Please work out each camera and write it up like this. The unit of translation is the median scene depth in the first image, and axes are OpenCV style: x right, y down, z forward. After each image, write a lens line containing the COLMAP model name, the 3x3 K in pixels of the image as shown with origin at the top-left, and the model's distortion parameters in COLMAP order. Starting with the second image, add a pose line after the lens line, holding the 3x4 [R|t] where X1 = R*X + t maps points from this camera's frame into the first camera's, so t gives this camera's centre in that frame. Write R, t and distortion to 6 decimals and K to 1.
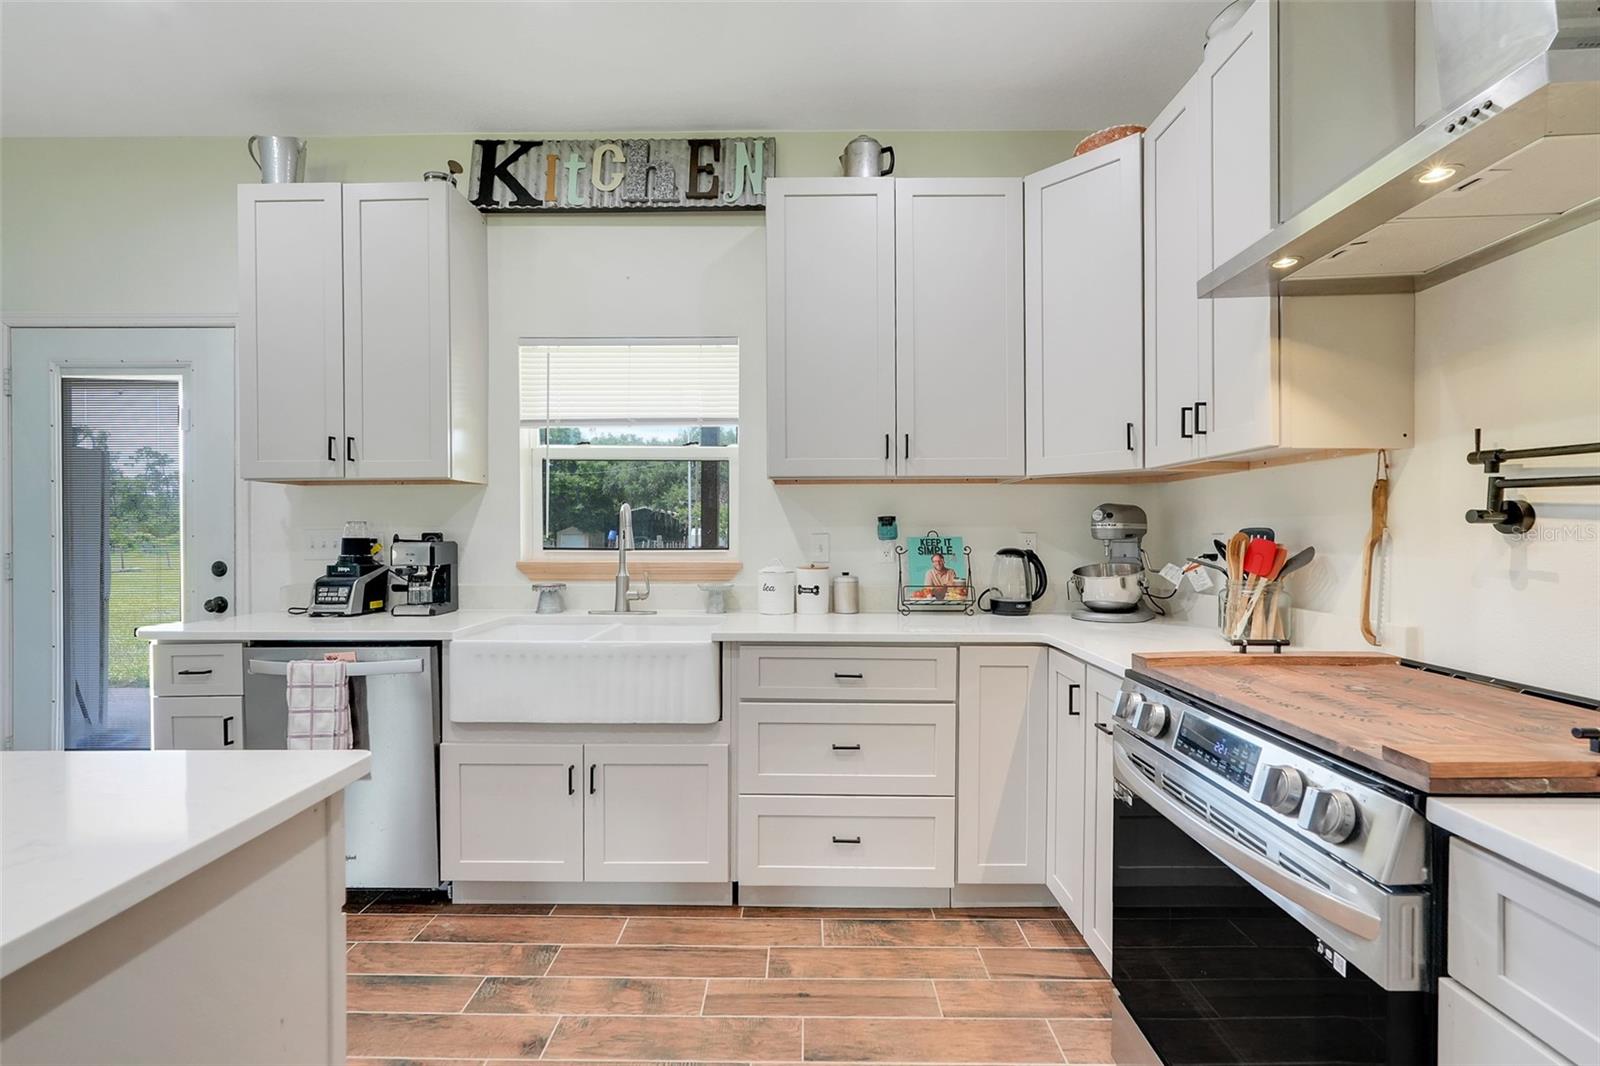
lens RADIAL K [[715.8, 0, 800.0], [0, 715.8, 533.0], [0, 0, 1]] dist [-0.004818, 0.000634]
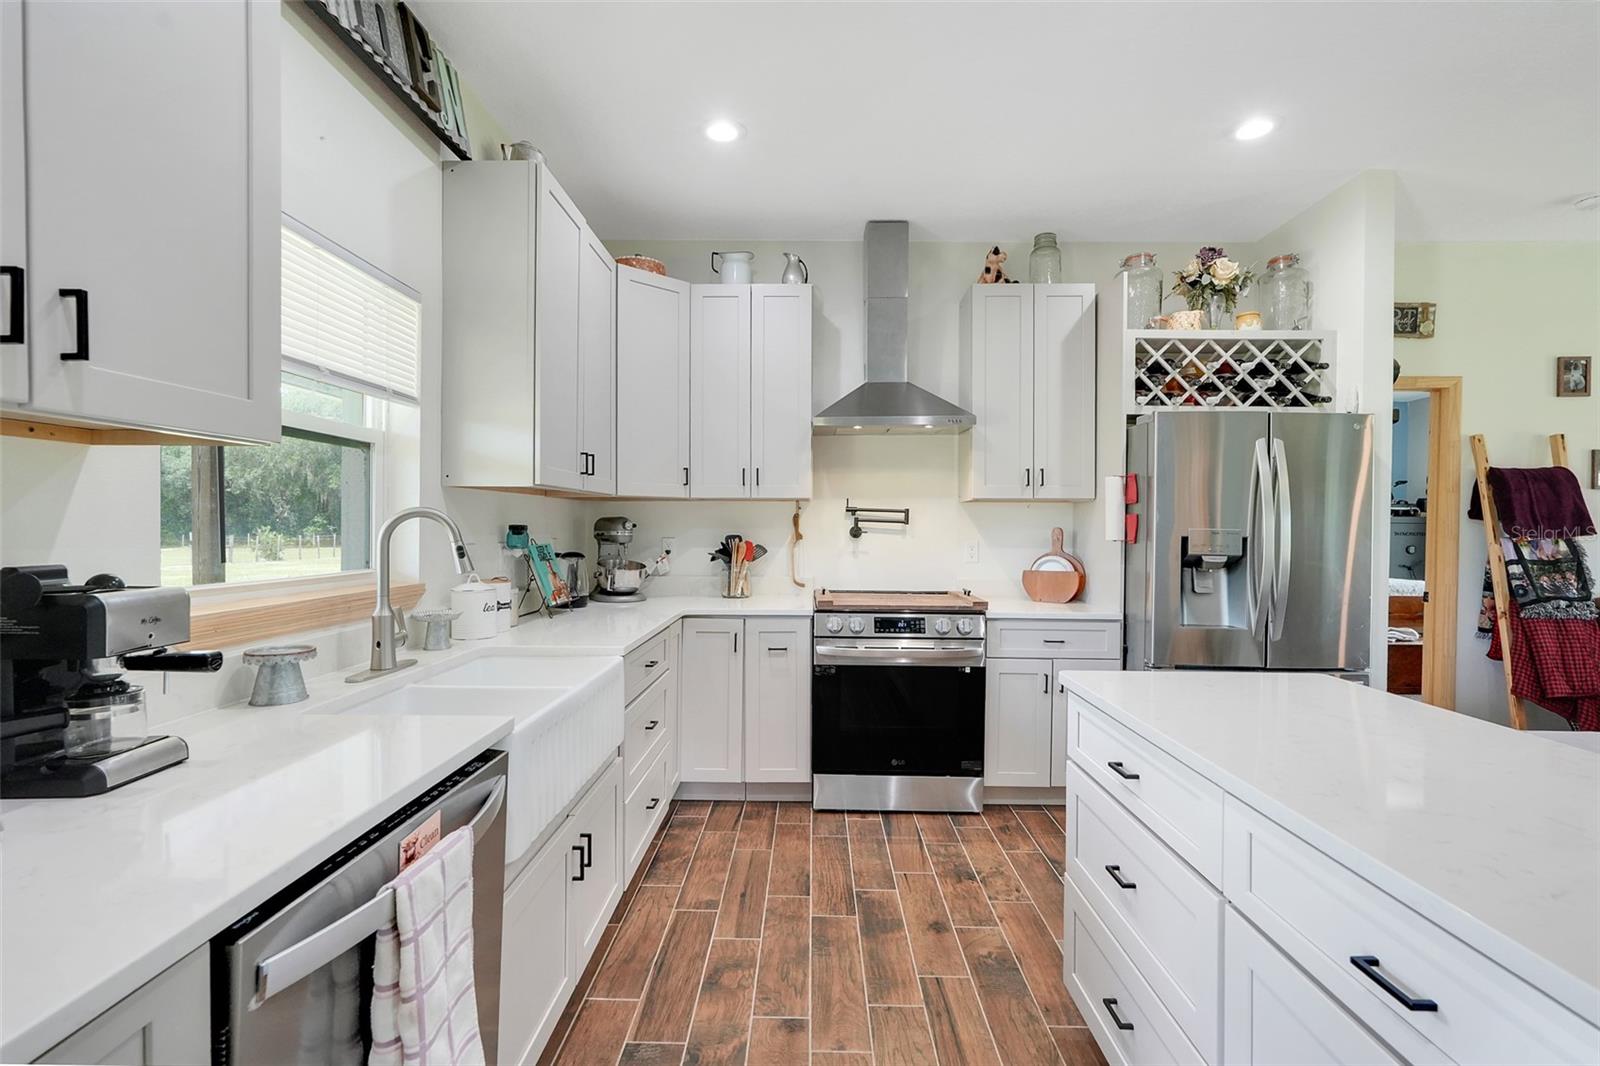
lens RADIAL K [[715.8, 0, 800.0], [0, 715.8, 533.0], [0, 0, 1]] dist [-0.004818, 0.000634]
pose [[0.005133, -0.007954, 0.999955, -0.909192], [-0.001699, 0.999967, 0.007963, -0.021143], [-0.999985, -0.001740, 0.005120, 0.618895]]
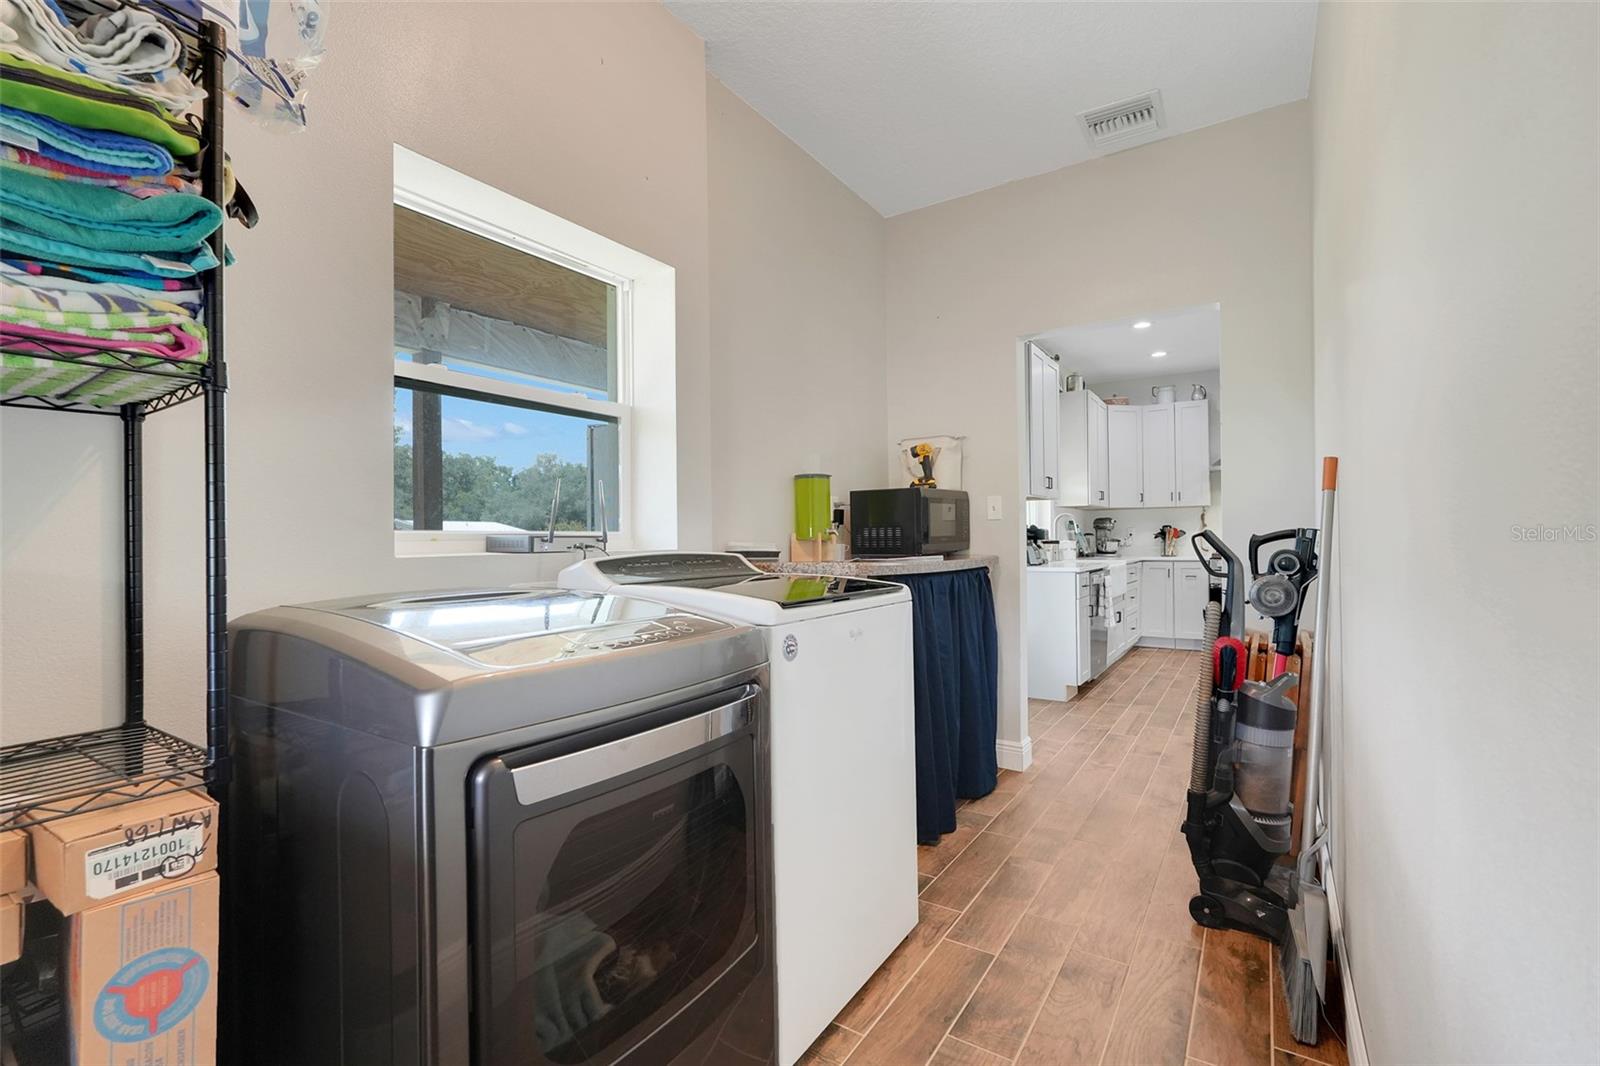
lens RADIAL K [[705.6, 0, 796.2], [0, 705.6, 531.0], [0, 0, 1]] dist [-0.002433, 0.001084]
pose [[0.546071, 0.004476, 0.837727, -2.623716], [0.010765, 0.999866, -0.012360, 0.035037], [-0.837670, 0.015767, 0.545950, 0.463780]]
